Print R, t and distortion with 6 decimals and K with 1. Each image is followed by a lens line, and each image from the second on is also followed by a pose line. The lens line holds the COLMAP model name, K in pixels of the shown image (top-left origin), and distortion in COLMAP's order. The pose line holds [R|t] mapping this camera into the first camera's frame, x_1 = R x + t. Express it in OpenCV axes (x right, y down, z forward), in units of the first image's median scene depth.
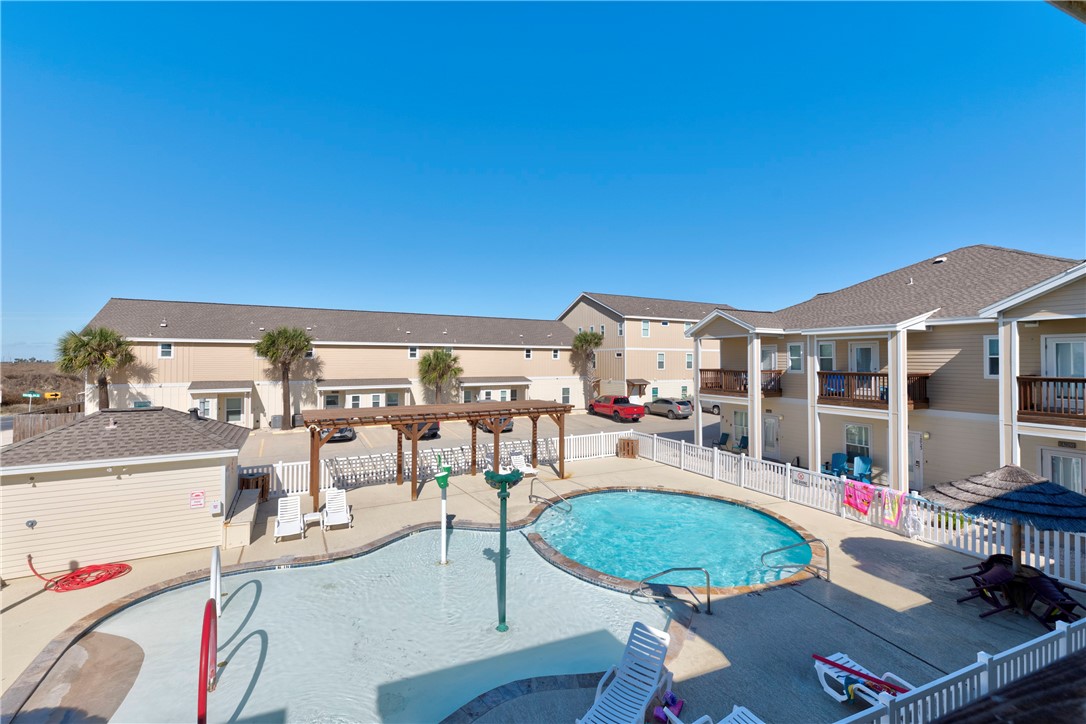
lens RADIAL K [[446.3, 0, 516.2], [0, 446.3, 355.3], [0, 0, 1]] dist [0.001822, -0.000087]
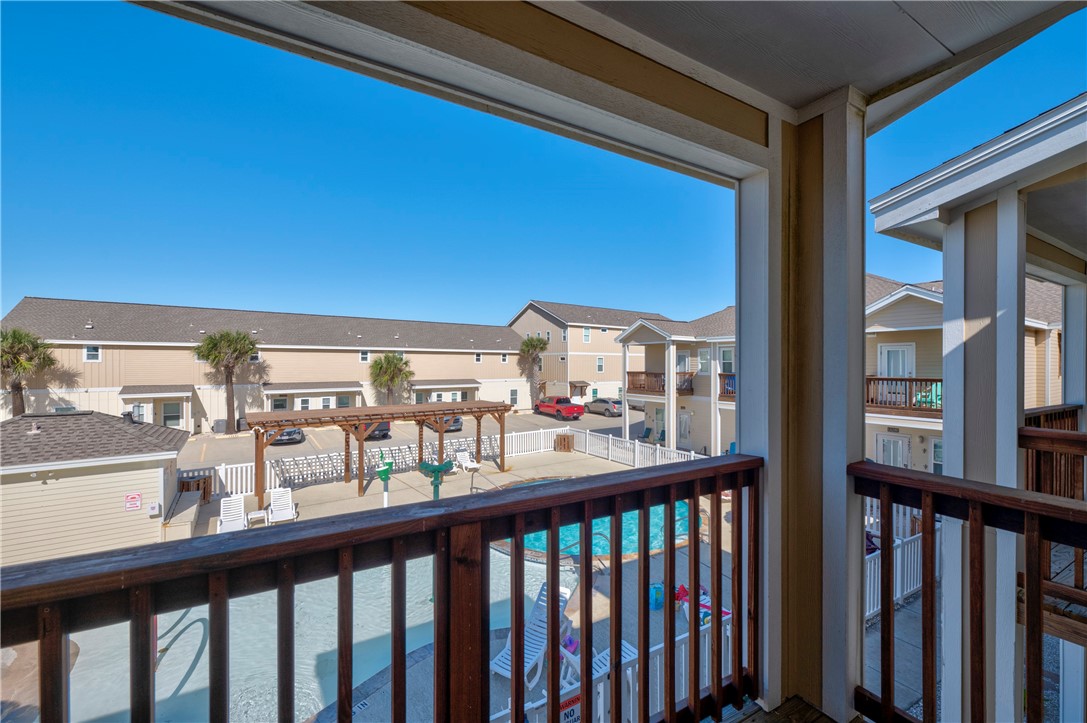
lens RADIAL K [[427.2, 0, 531.1], [0, 427.2, 365.9], [0, 0, 1]] dist [-0.000666, 0.000121]
pose [[0.990704, -0.000686, 0.136035, 0.018005], [-0.001496, 0.999872, 0.015939, -0.000393], [-0.136029, -0.015994, 0.990576, -0.028535]]
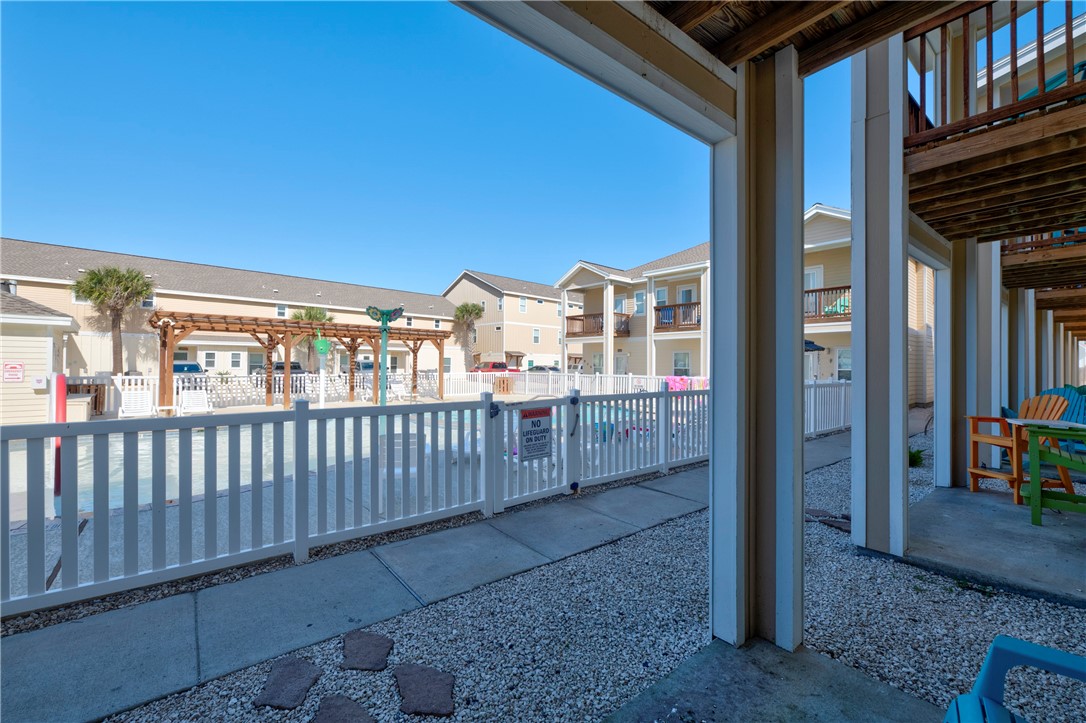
lens RADIAL K [[444.8, 0, 527.5], [0, 444.8, 364.0], [0, 0, 1]] dist [-0.003468, -0.000602]
pose [[0.959280, 0.008859, 0.282319, 0.000551], [-0.010542, 0.999935, 0.004442, 0.112988], [-0.282261, -0.007237, 0.959310, -0.040555]]
